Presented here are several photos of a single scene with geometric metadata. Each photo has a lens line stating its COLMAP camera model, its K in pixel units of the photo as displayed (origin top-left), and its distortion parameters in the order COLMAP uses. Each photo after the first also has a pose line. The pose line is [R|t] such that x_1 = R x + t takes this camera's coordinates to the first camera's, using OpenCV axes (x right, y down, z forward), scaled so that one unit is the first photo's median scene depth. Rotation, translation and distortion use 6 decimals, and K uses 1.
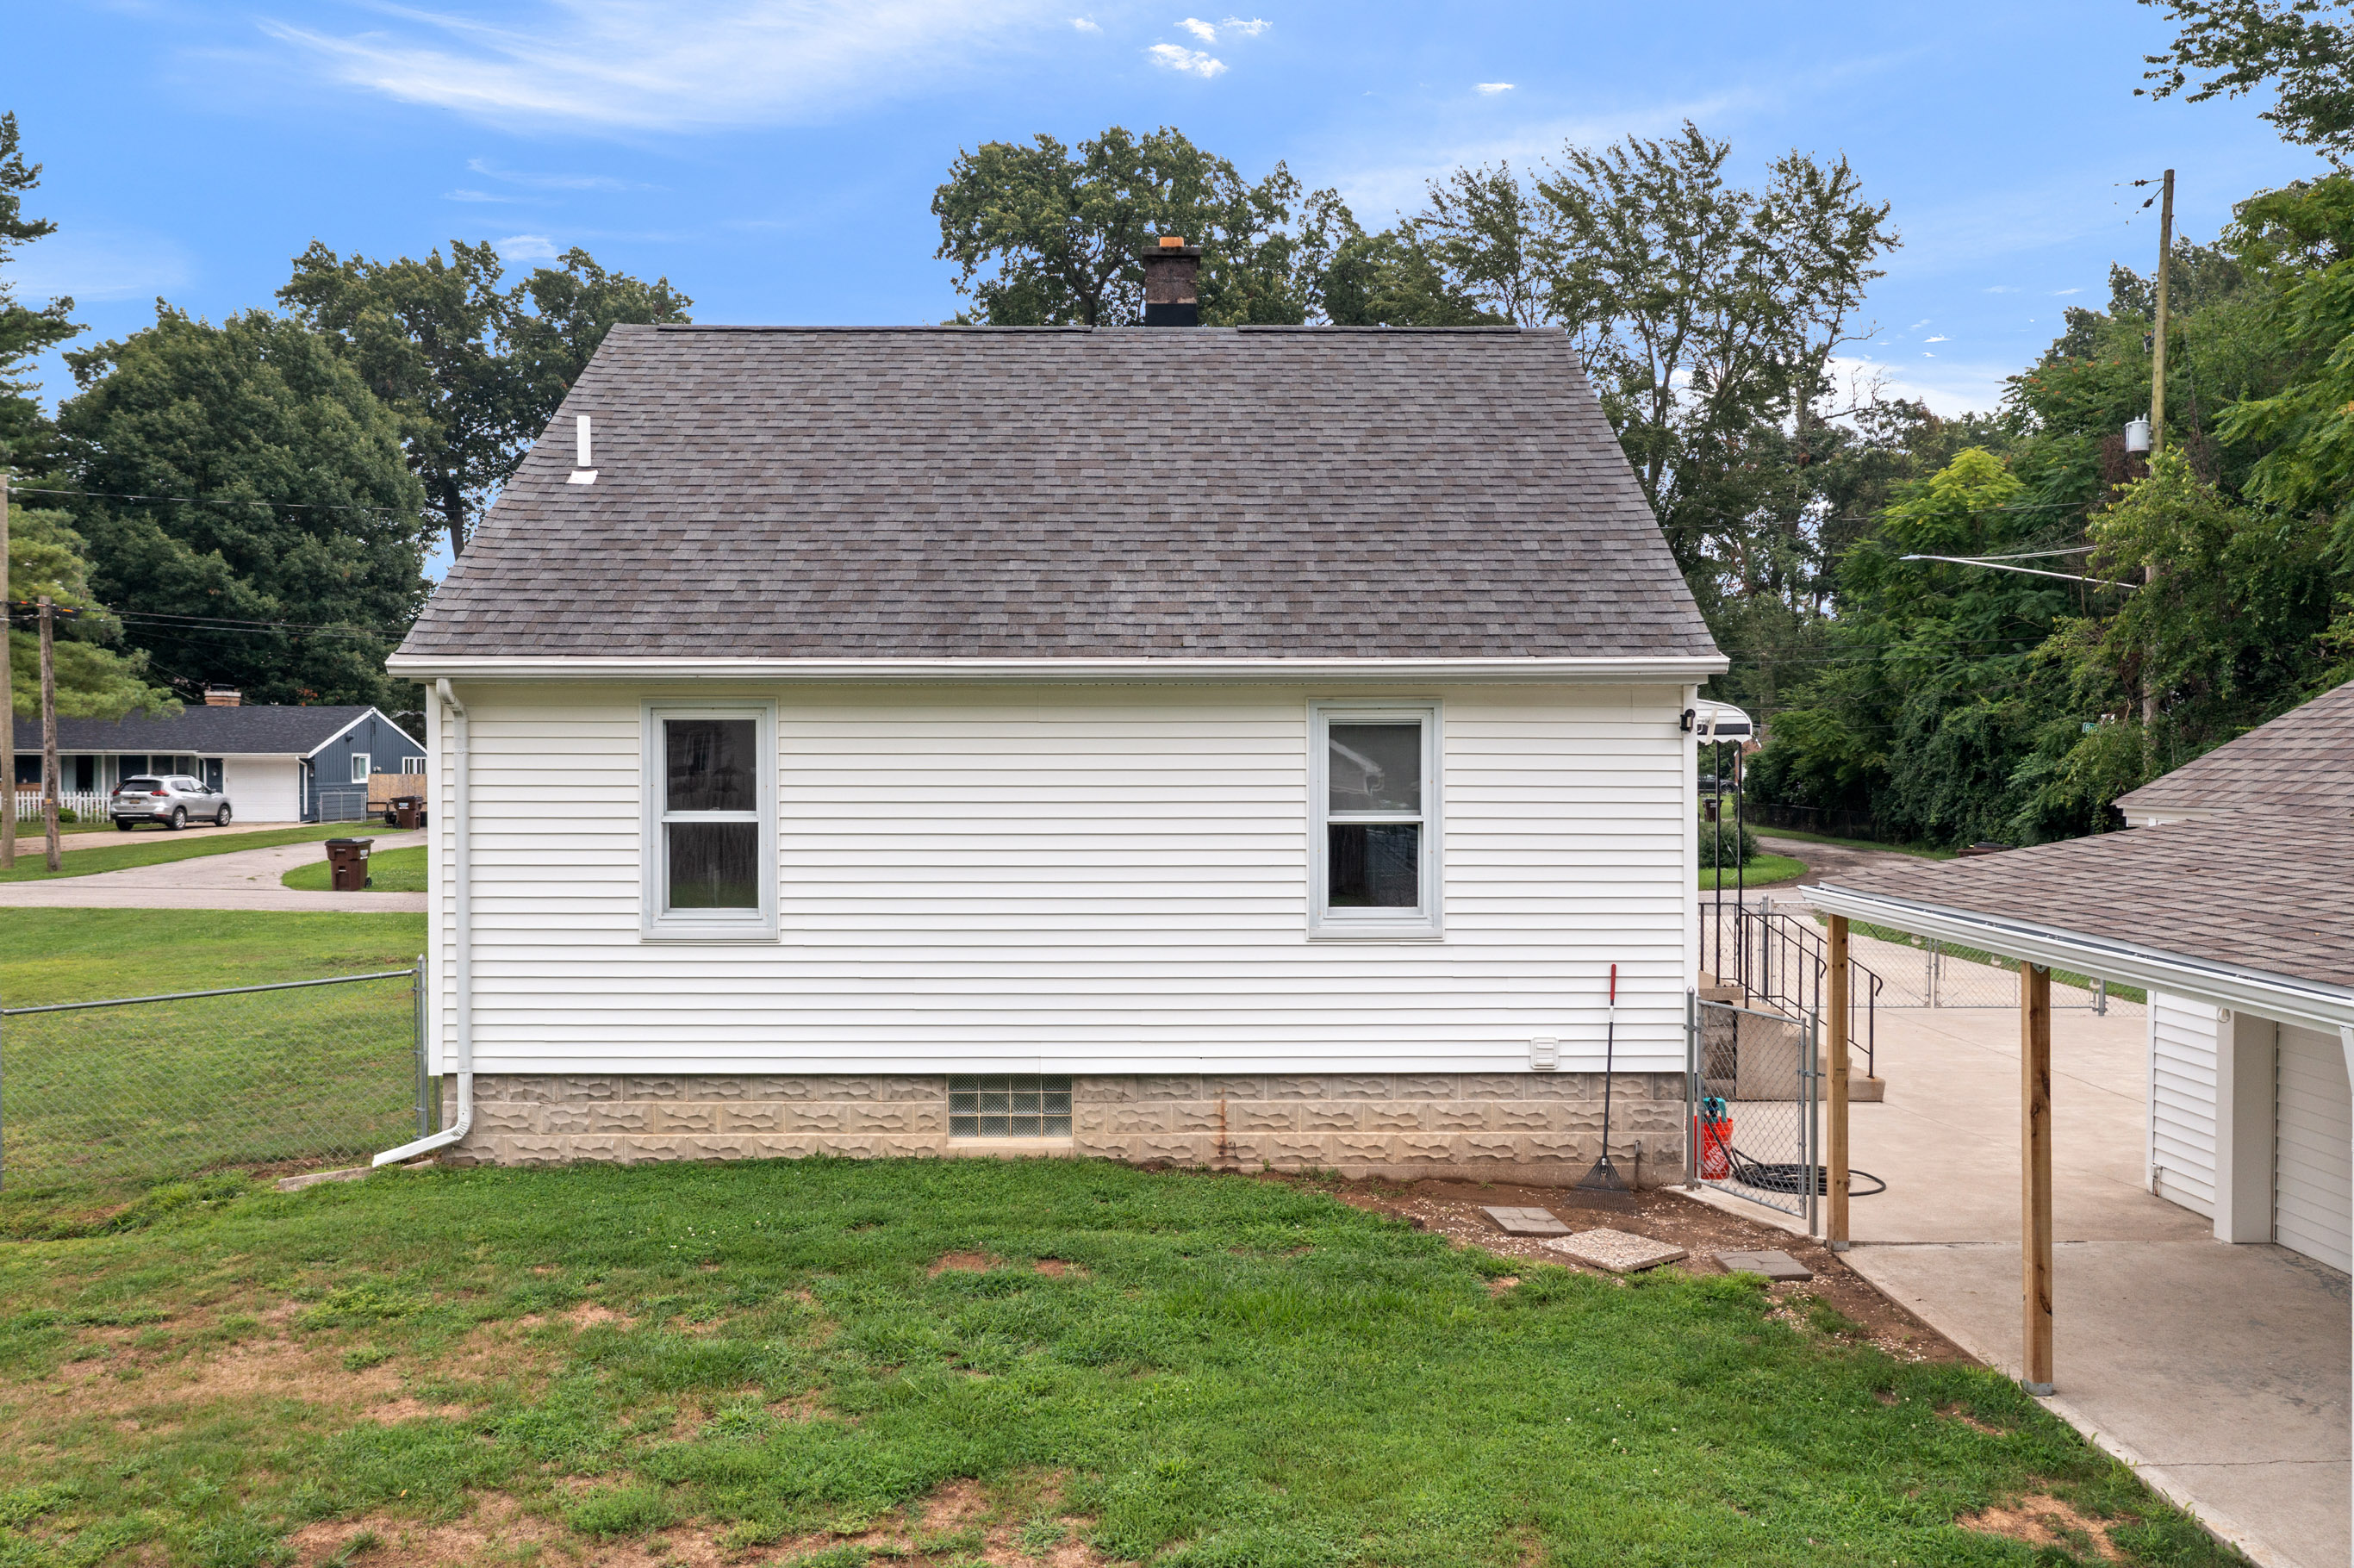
lens RADIAL K [[1872.1, 0, 1183.8], [0, 1872.1, 790.2], [0, 0, 1]] dist [-0.003248, 0.005291]
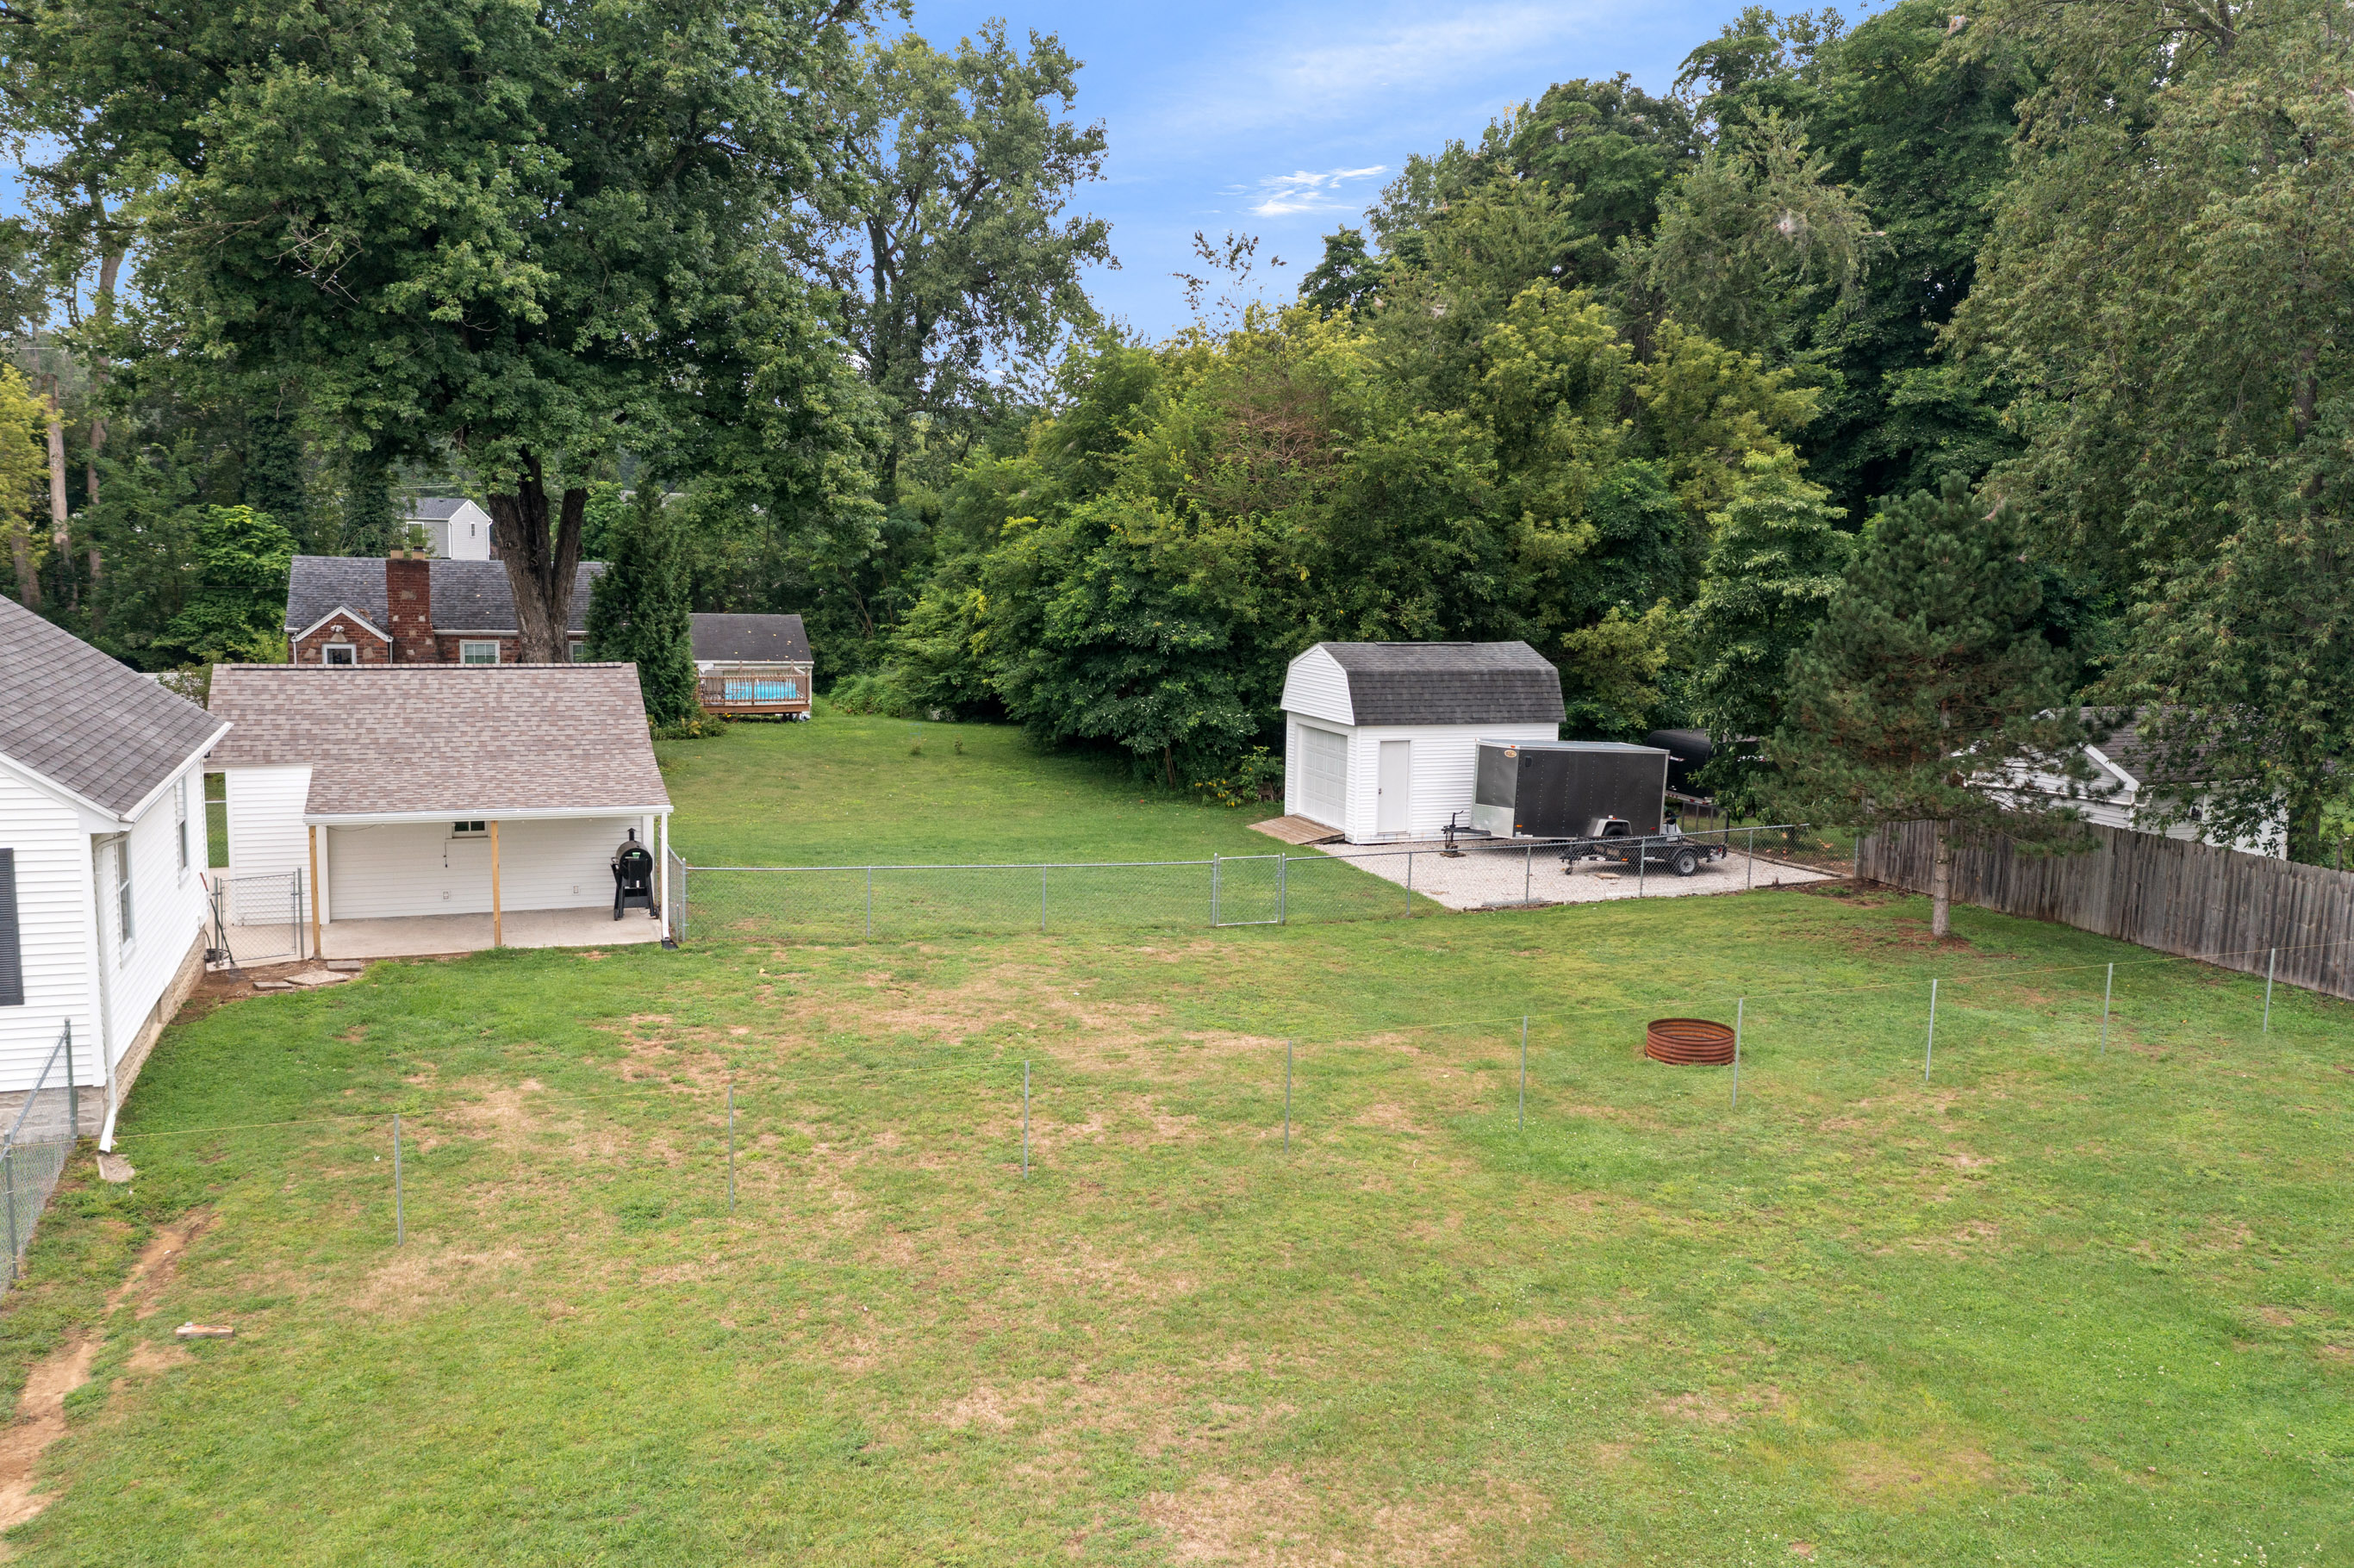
lens RADIAL K [[1872.1, 0, 1183.8], [0, 1872.1, 790.2], [0, 0, 1]] dist [-0.003248, 0.005291]
pose [[-0.356679, -0.142151, 0.923349, -2.777480], [-0.014504, 0.989079, 0.146668, -0.428465], [-0.934114, 0.038921, -0.354846, 0.944803]]
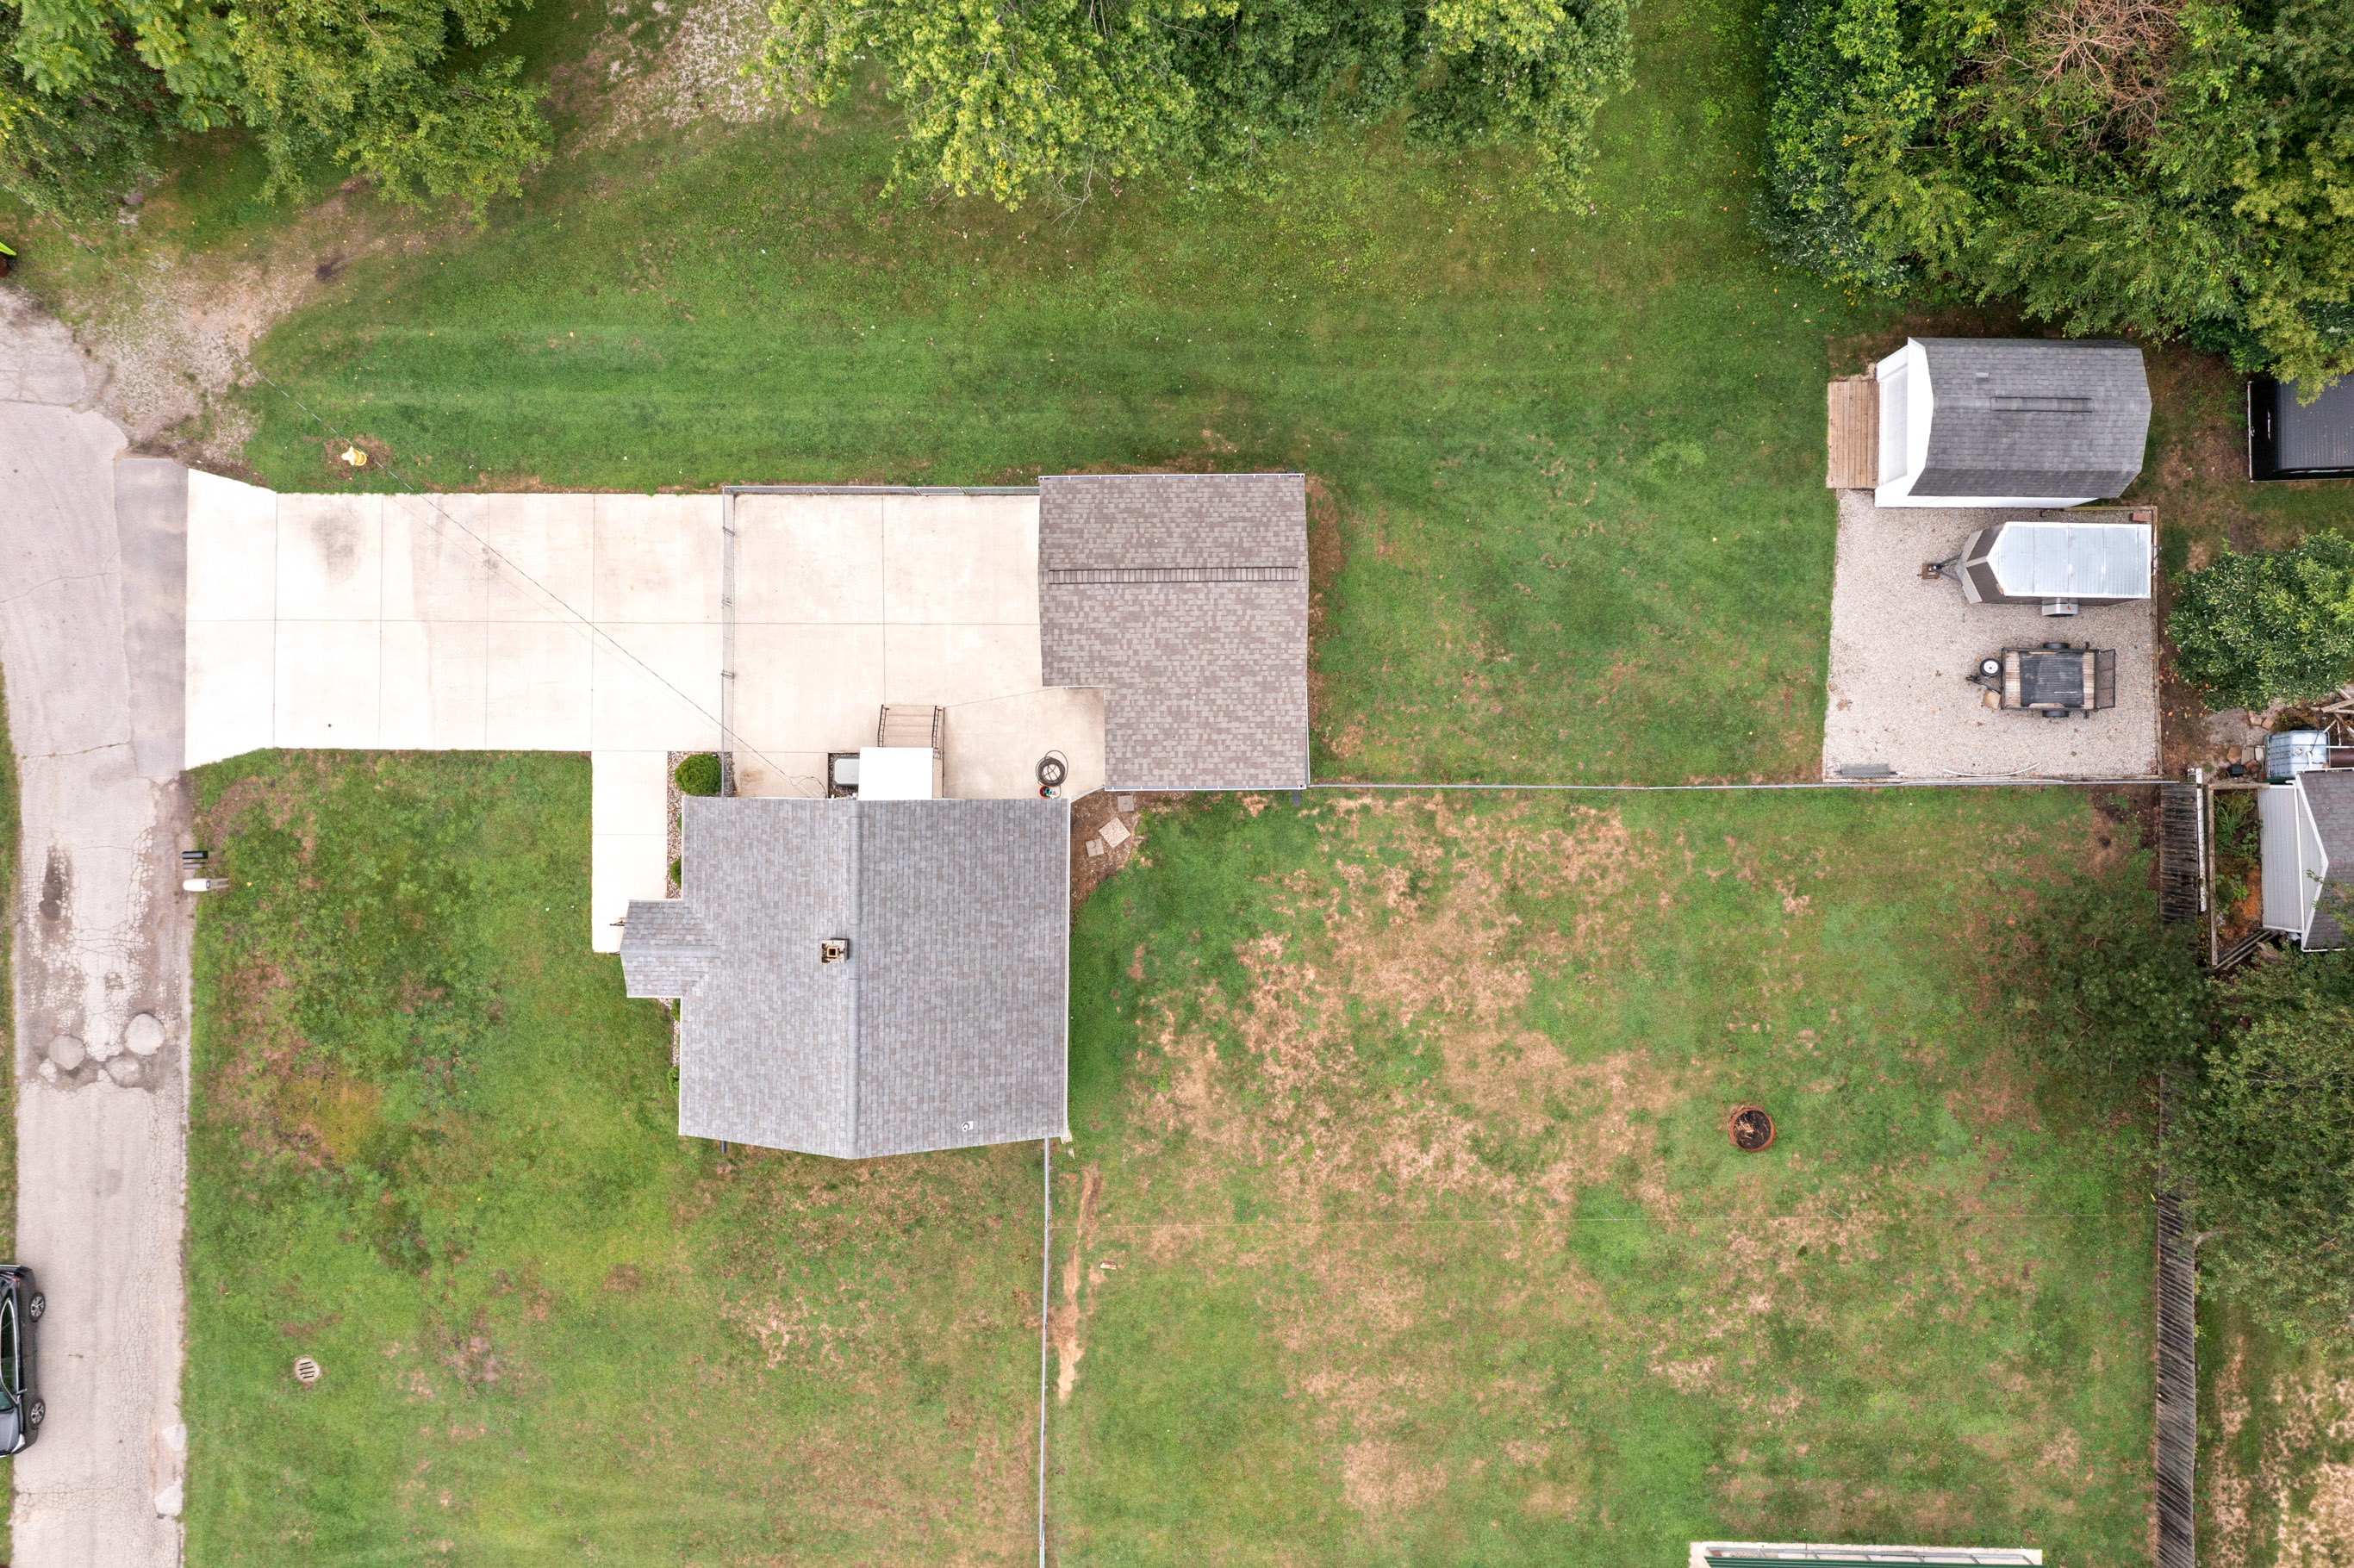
lens RADIAL K [[1900.2, 0, 1149.0], [0, 1900.2, 735.6], [0, 0, 1]] dist [-0.005917, -0.002606]
pose [[0.004543, -0.999935, -0.010425, 0.610504], [0.008412, -0.010386, 0.999911, -5.217547], [-0.999954, -0.004630, 0.008364, 1.028456]]
